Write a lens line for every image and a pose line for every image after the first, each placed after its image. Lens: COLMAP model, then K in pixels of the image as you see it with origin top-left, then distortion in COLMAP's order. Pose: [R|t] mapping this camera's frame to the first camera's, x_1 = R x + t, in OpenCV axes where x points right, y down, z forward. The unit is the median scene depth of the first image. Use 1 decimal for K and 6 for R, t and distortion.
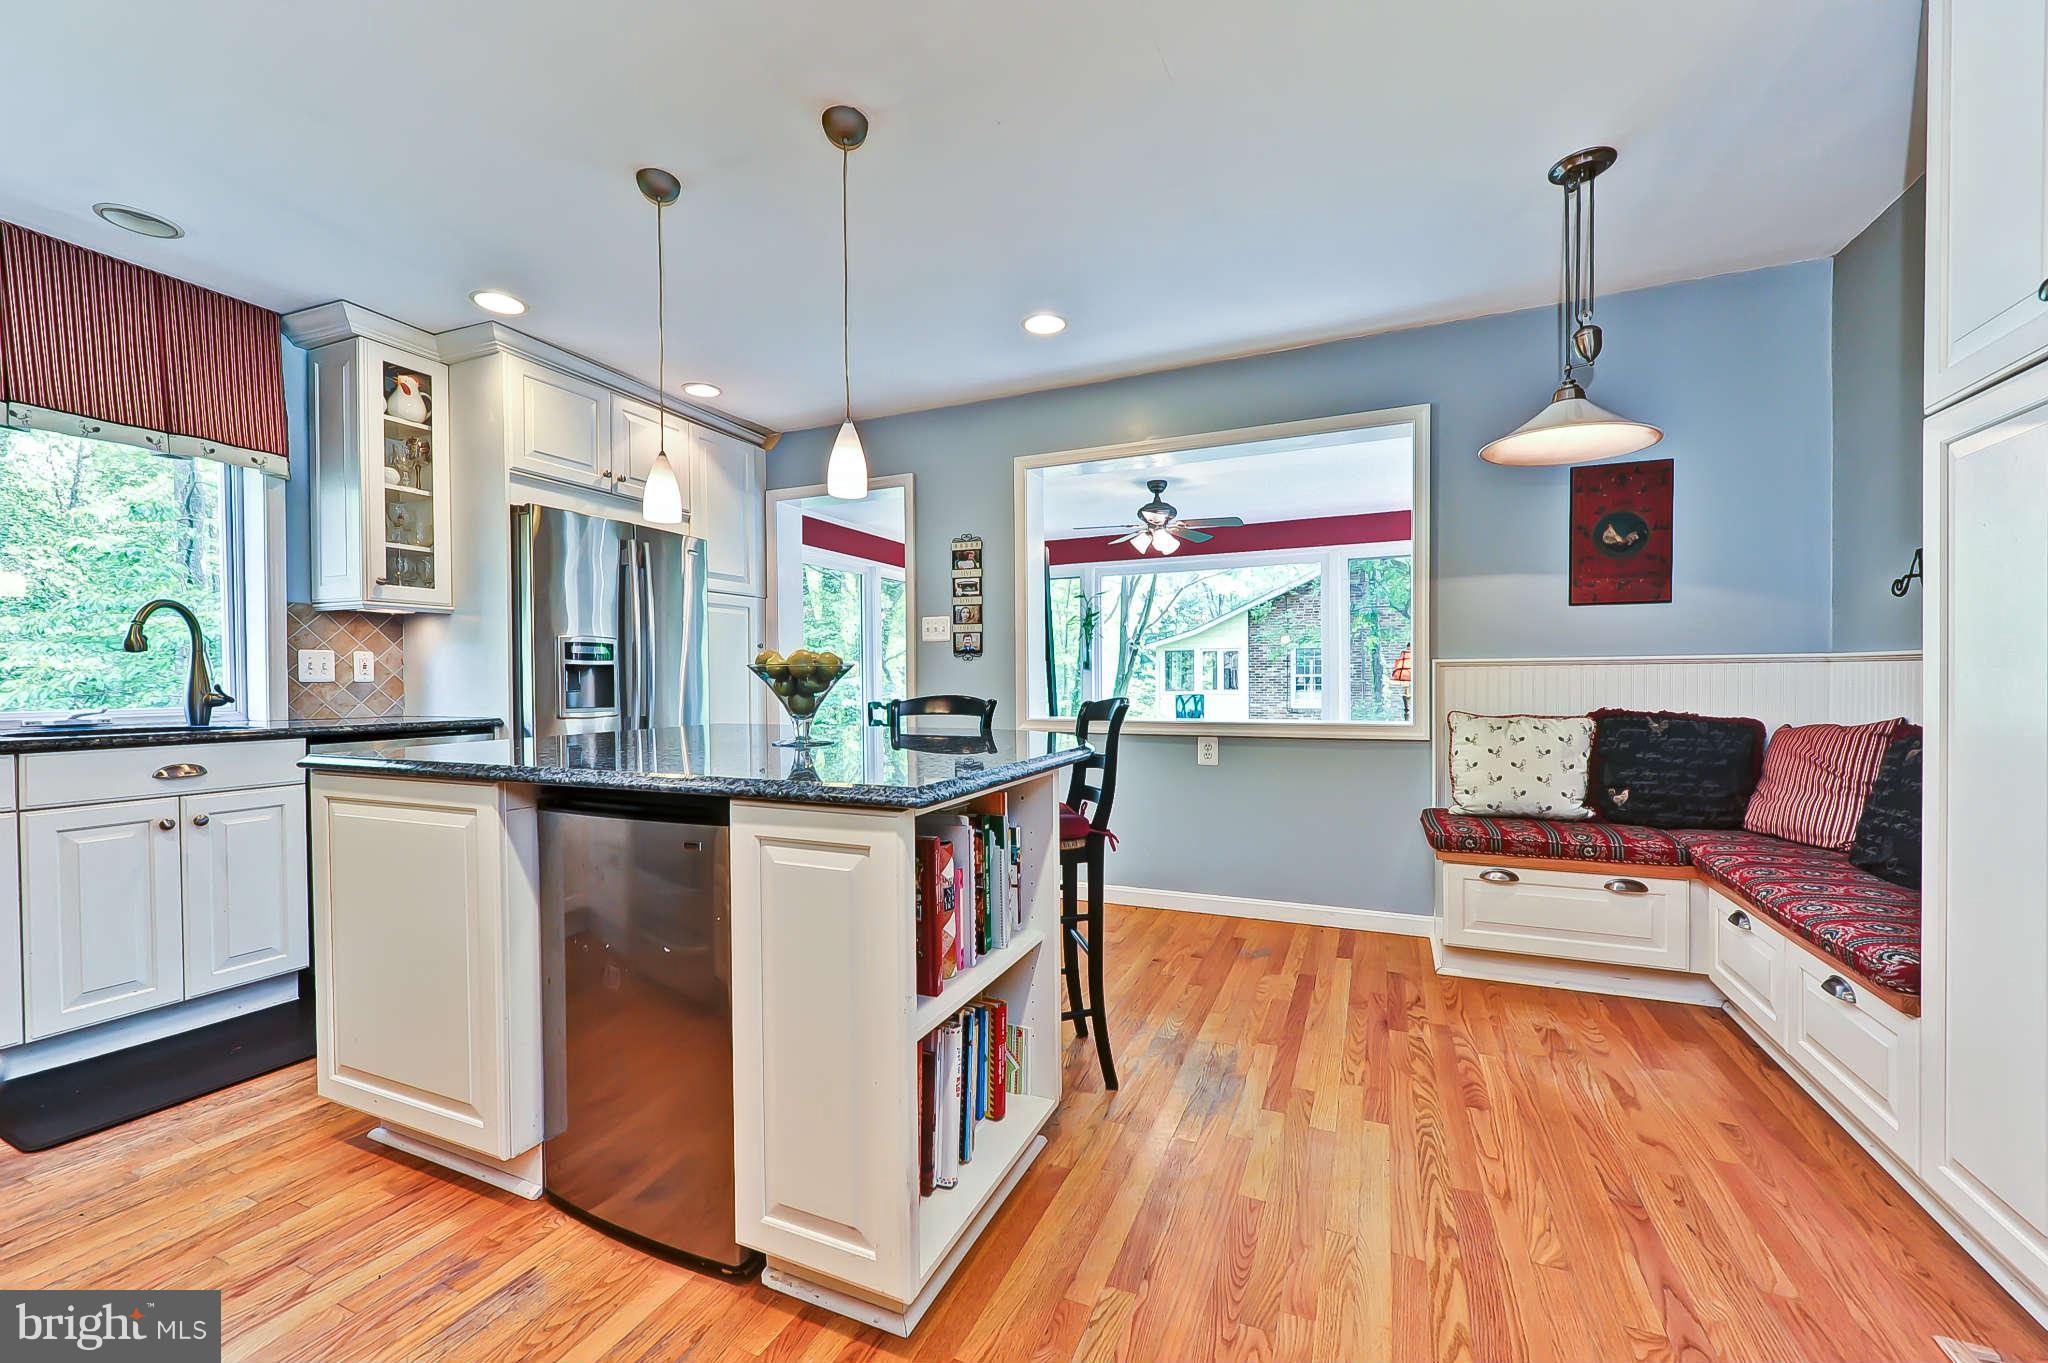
lens RADIAL K [[801.4, 0, 1027.1], [0, 801.4, 689.8], [0, 0, 1]] dist [0.004866, -0.001792]
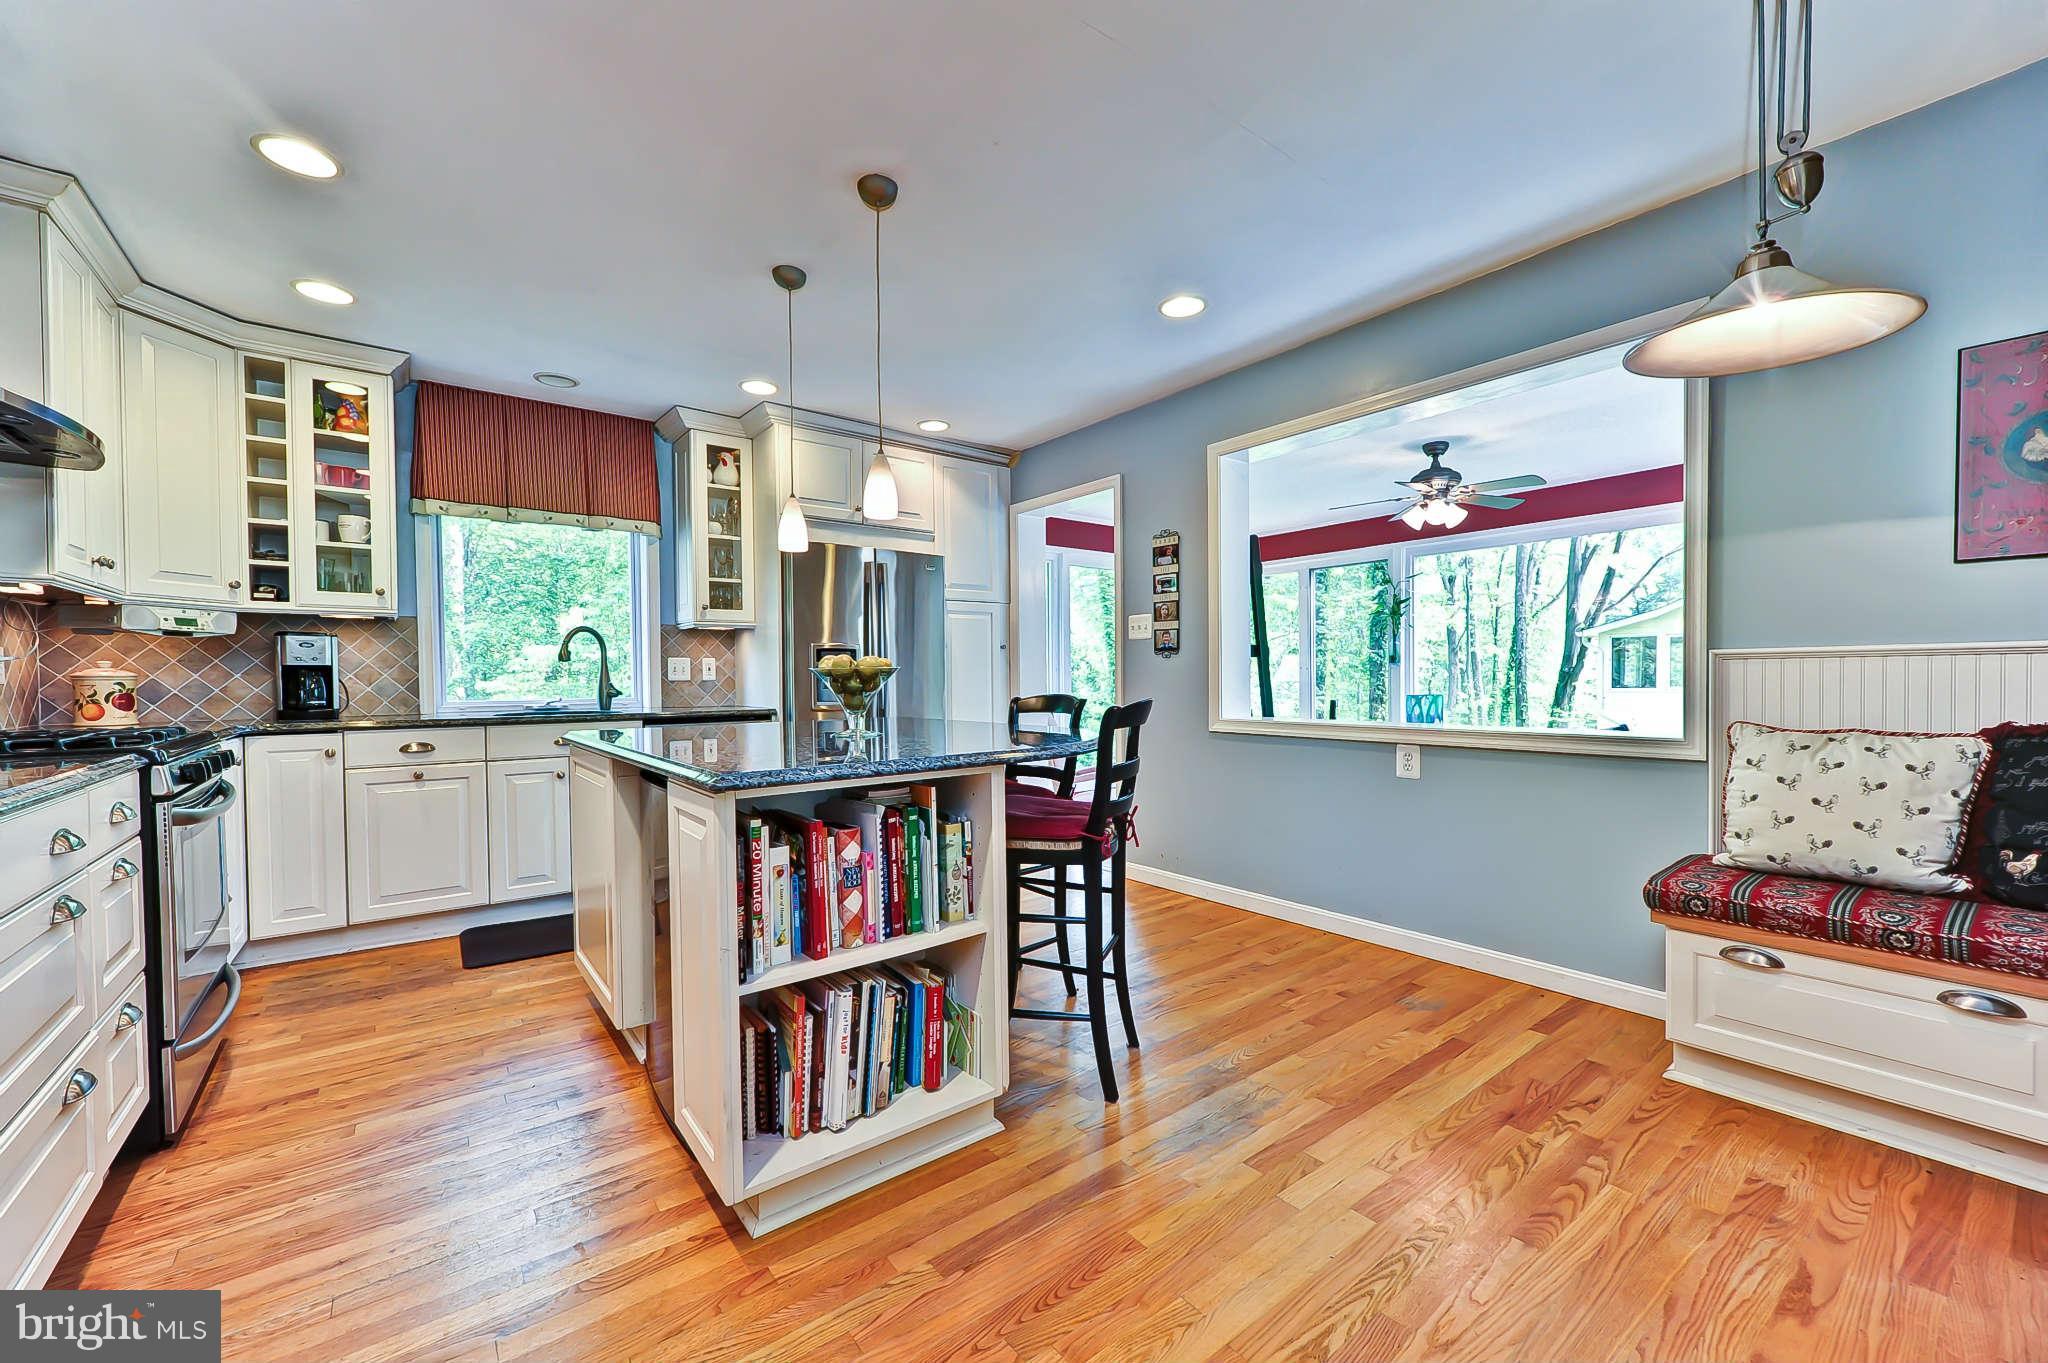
lens RADIAL K [[801.4, 0, 1022.5], [0, 801.4, 691.4], [0, 0, 1]] dist [0.004866, -0.001792]
pose [[0.876391, 0.006388, -0.481558, 0.338154], [-0.002375, 0.999957, 0.008943, -0.005426], [0.481594, -0.006694, 0.876369, 0.070029]]
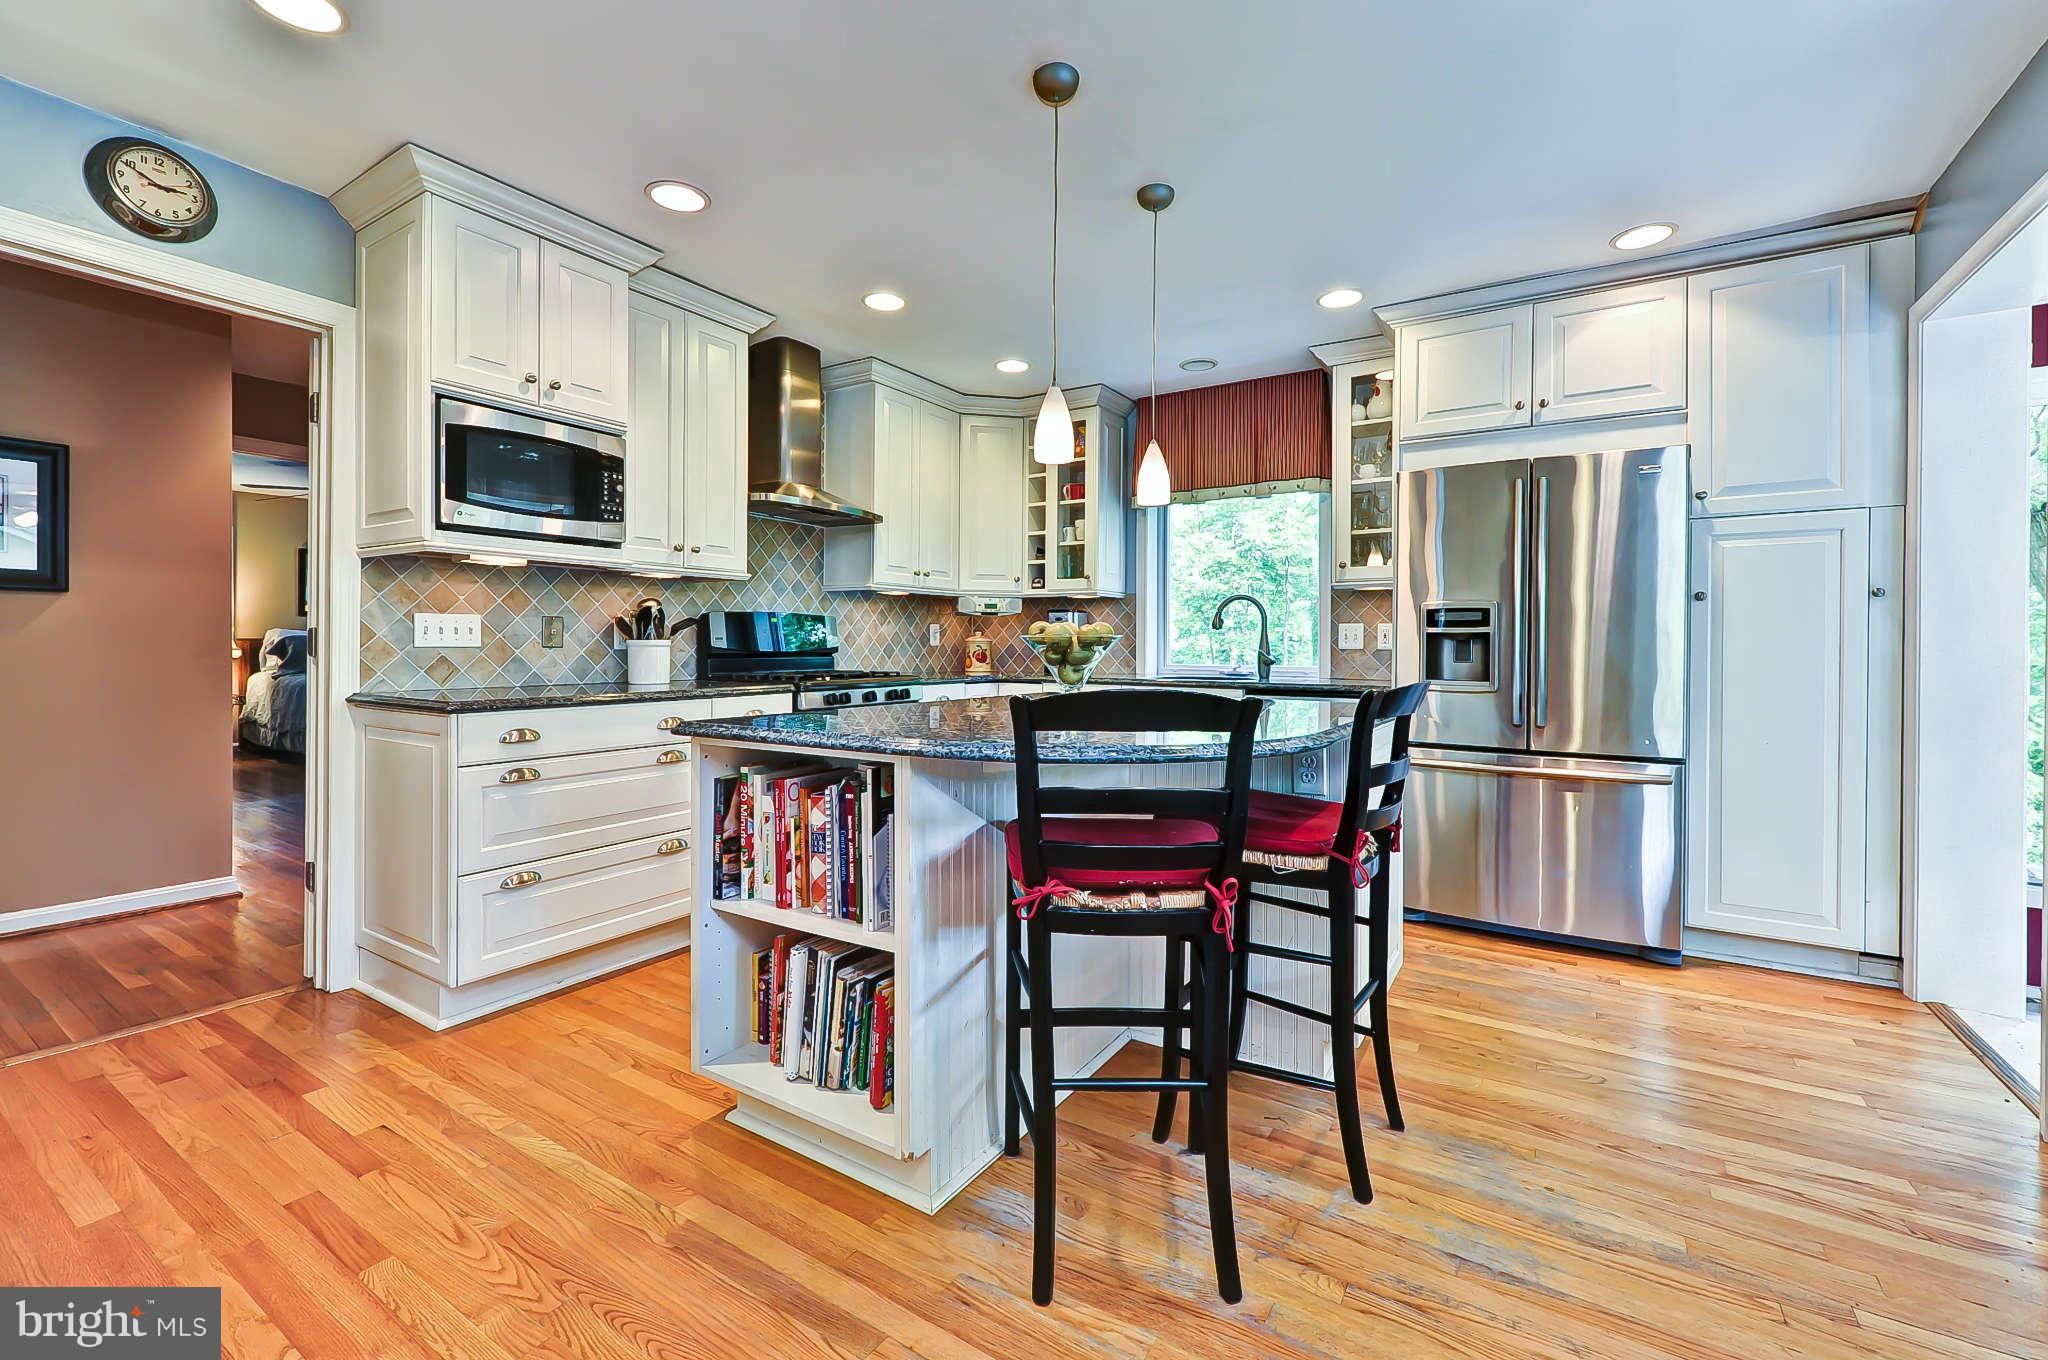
lens RADIAL K [[853.3, 0, 1018.7], [0, 853.3, 649.7], [0, 0, 1]] dist [0.001730, -0.000479]
pose [[-0.162417, 0.008704, -0.986684, 0.545917], [-0.016612, 0.999795, 0.011554, -0.016963], [0.986582, 0.018267, -0.162239, 0.767979]]
